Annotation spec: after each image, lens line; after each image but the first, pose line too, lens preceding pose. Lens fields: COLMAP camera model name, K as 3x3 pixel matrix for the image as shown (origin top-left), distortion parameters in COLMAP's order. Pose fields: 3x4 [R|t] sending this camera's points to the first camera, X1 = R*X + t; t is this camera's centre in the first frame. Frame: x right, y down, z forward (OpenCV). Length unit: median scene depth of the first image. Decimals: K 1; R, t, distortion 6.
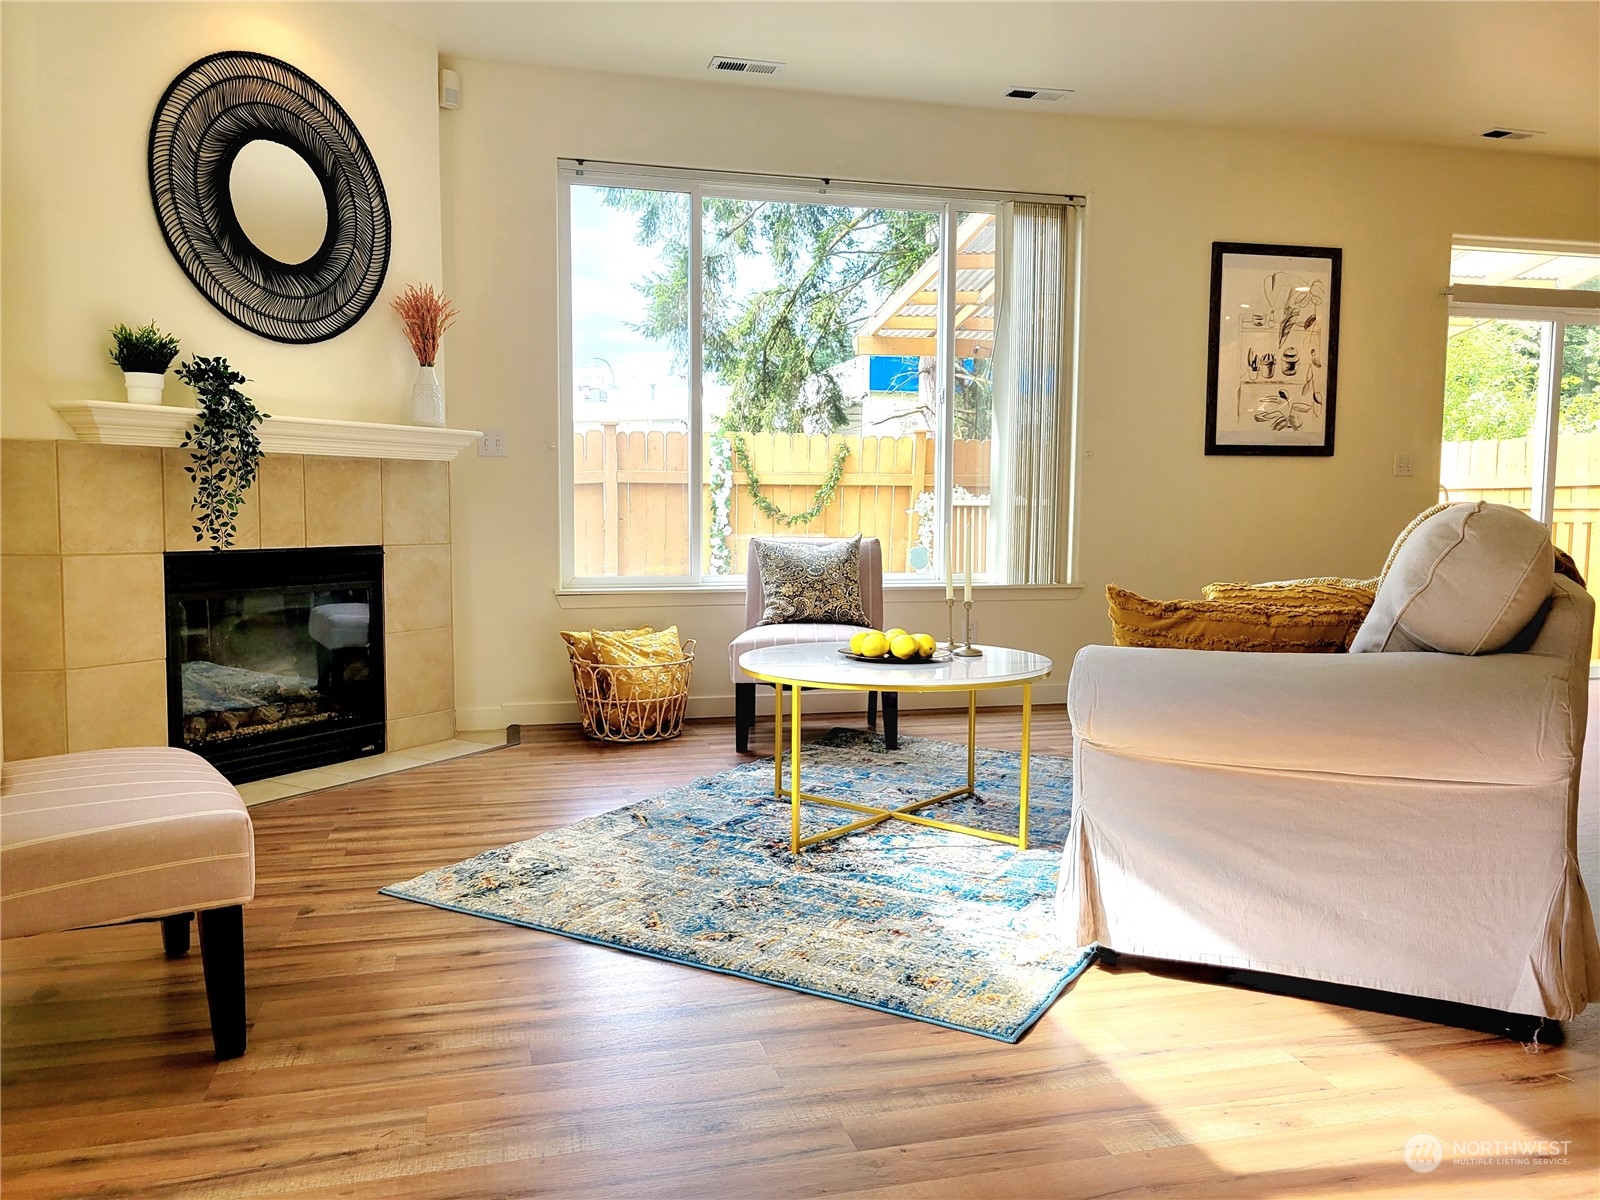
lens RADIAL K [[1230.7, 0, 769.8], [0, 1230.7, 604.9], [0, 0, 1]] dist [0.015762, 0.003306]
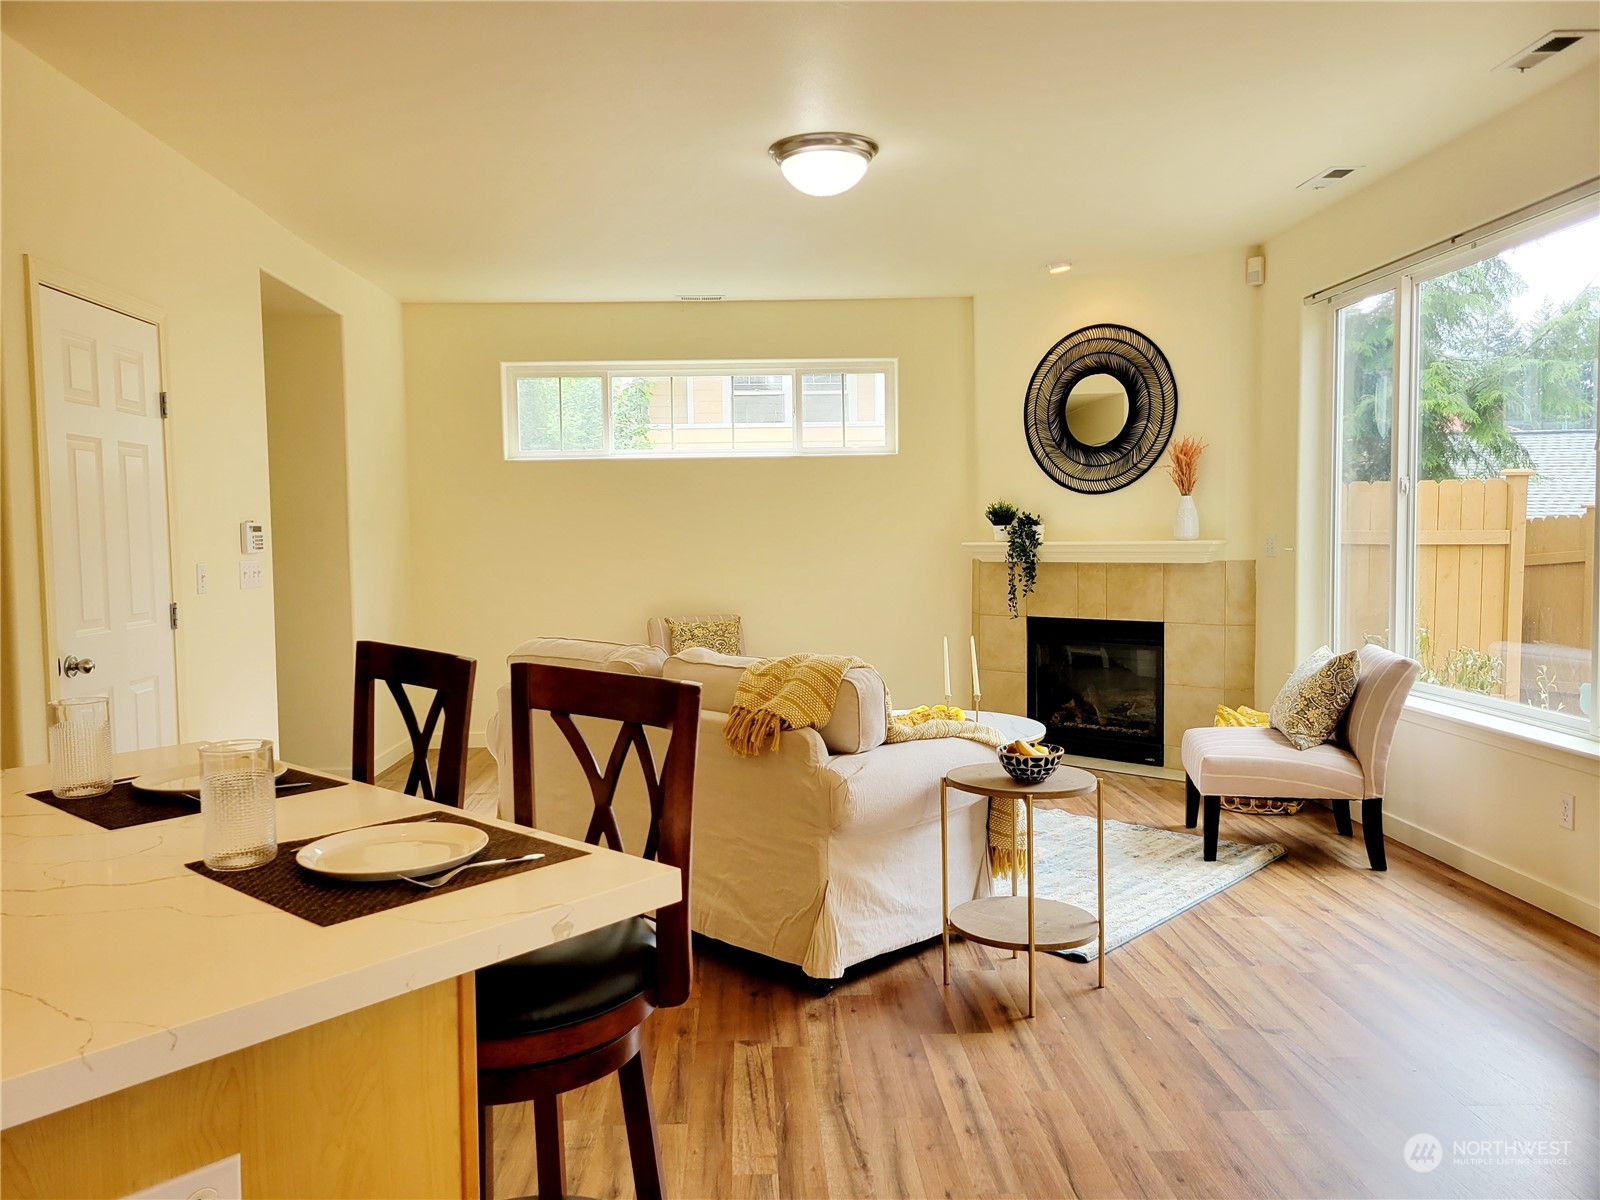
lens RADIAL K [[1230.7, 0, 769.8], [0, 1230.7, 604.9], [0, 0, 1]] dist [0.015762, 0.003306]
pose [[-0.244013, 0.055357, -0.968191, 1.296950], [-0.061001, 0.995516, 0.072293, -0.157469], [0.967851, 0.076701, -0.239542, 0.980839]]
